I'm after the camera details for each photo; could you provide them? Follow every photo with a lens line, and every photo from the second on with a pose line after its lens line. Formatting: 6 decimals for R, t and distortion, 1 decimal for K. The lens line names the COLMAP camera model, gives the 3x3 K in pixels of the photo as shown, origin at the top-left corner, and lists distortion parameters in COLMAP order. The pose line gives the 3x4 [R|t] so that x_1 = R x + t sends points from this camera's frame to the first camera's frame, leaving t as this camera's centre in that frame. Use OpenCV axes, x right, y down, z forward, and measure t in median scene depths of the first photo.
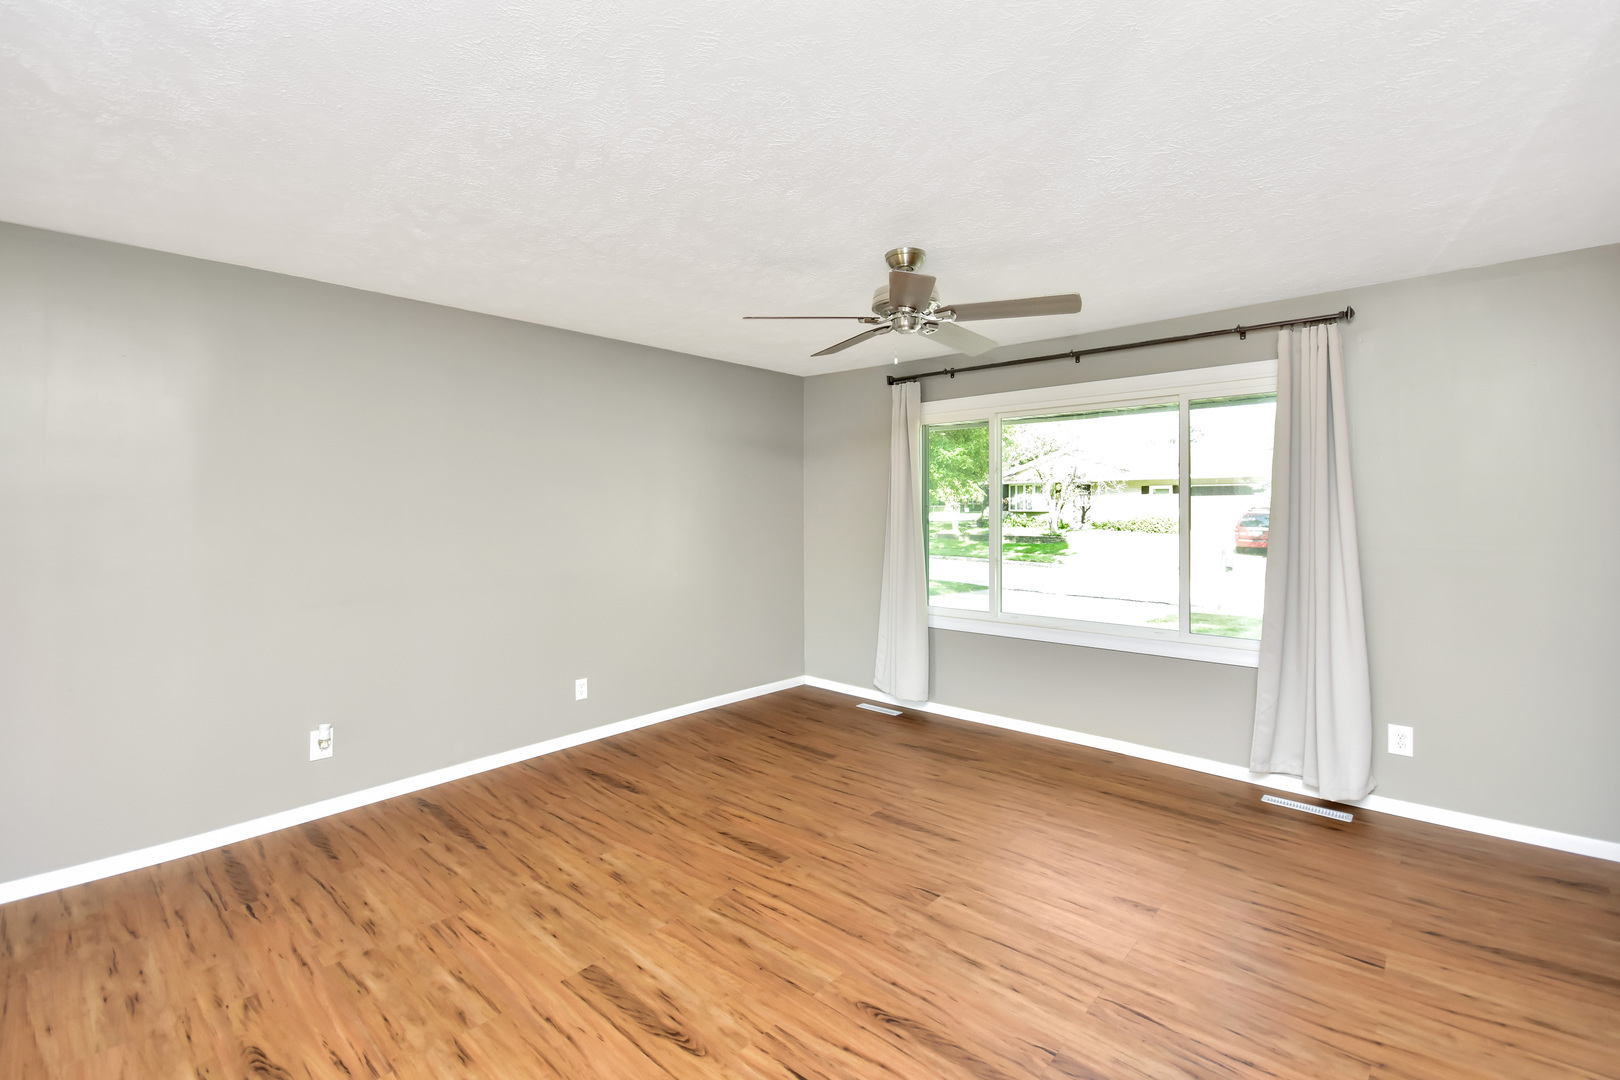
lens RADIAL K [[712.0, 0, 799.0], [0, 712.0, 516.6], [0, 0, 1]] dist [-0.002781, -0.000545]
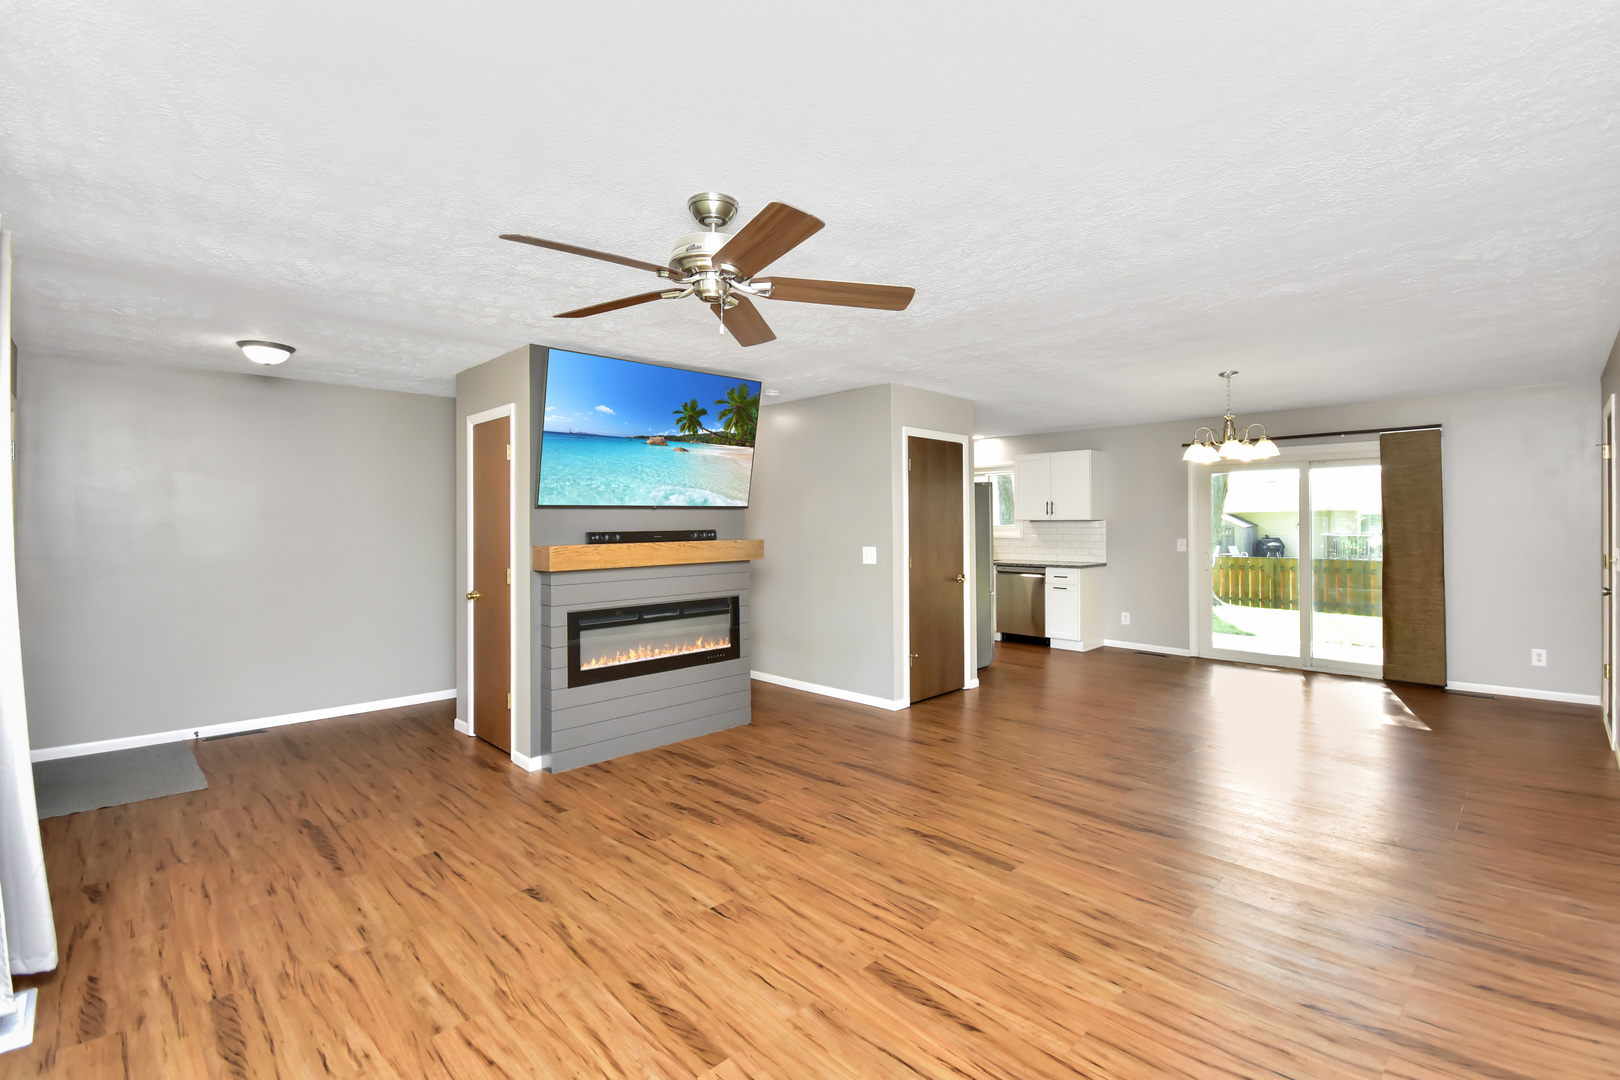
lens RADIAL K [[717.1, 0, 802.8], [0, 717.1, 532.4], [0, 0, 1]] dist [0.006995, -0.010499]
pose [[-0.998054, 0.006591, 0.062009, 0.002212], [0.007711, 0.999811, 0.017848, -0.011747], [-0.061879, 0.018291, -0.997916, 1.718646]]
